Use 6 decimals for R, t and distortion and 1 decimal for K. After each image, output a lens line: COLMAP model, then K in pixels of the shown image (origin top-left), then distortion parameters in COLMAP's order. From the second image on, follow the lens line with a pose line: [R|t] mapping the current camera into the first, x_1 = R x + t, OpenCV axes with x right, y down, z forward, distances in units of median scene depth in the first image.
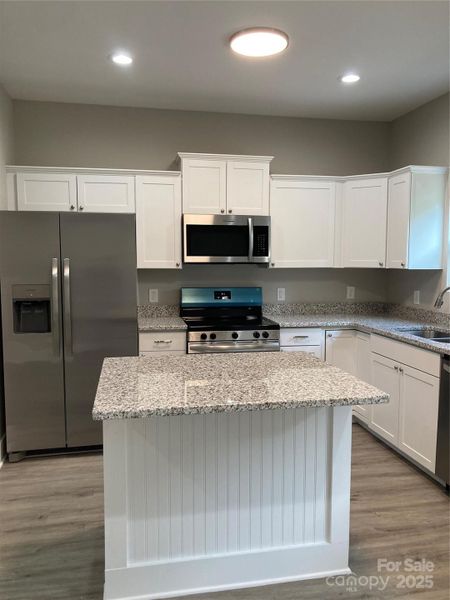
lens RADIAL K [[495.8, 0, 228.2], [0, 495.8, 307.3], [0, 0, 1]] dist [0.049948, -0.068009]
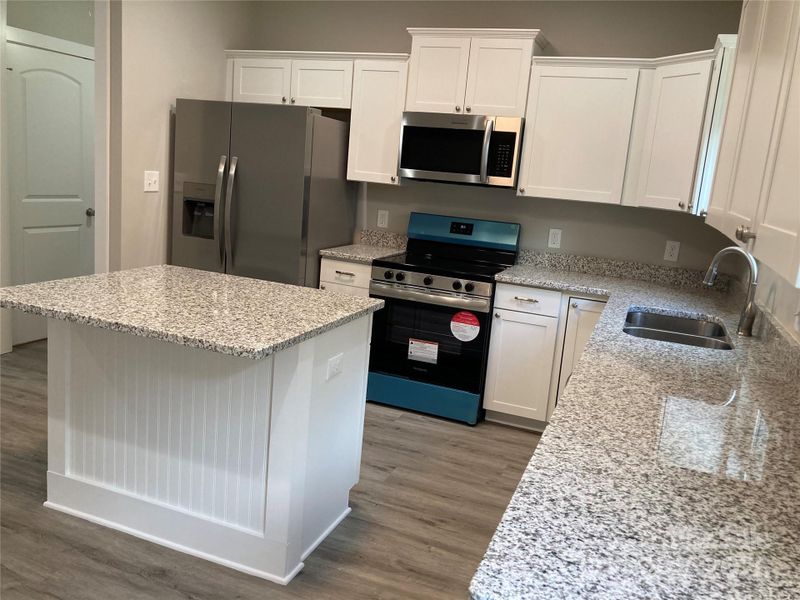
lens RADIAL K [[661.1, 0, 409.5], [0, 661.1, 300.2], [0, 0, 1]] dist [0.049948, -0.068009]
pose [[0.841994, 0.171805, -0.511400, 0.481247], [-0.137611, 0.984976, 0.104332, -0.012527], [0.521641, -0.017473, 0.852986, 0.142832]]
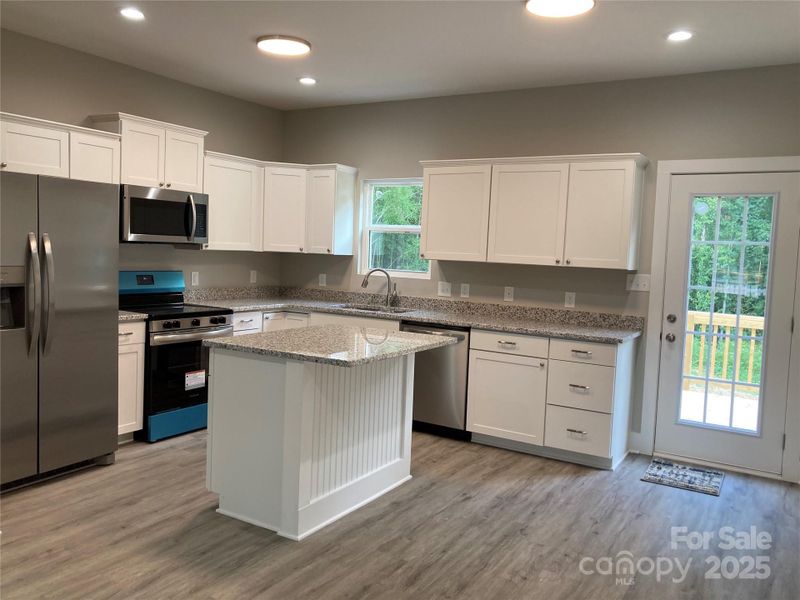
lens RADIAL K [[661.1, 0, 409.5], [0, 661.1, 300.2], [0, 0, 1]] dist [0.049948, -0.068009]
pose [[0.668101, -0.032640, 0.743354, -0.620674], [0.033749, 0.999339, 0.013547, 0.011617], [-0.743304, 0.016037, 0.668761, -0.122993]]
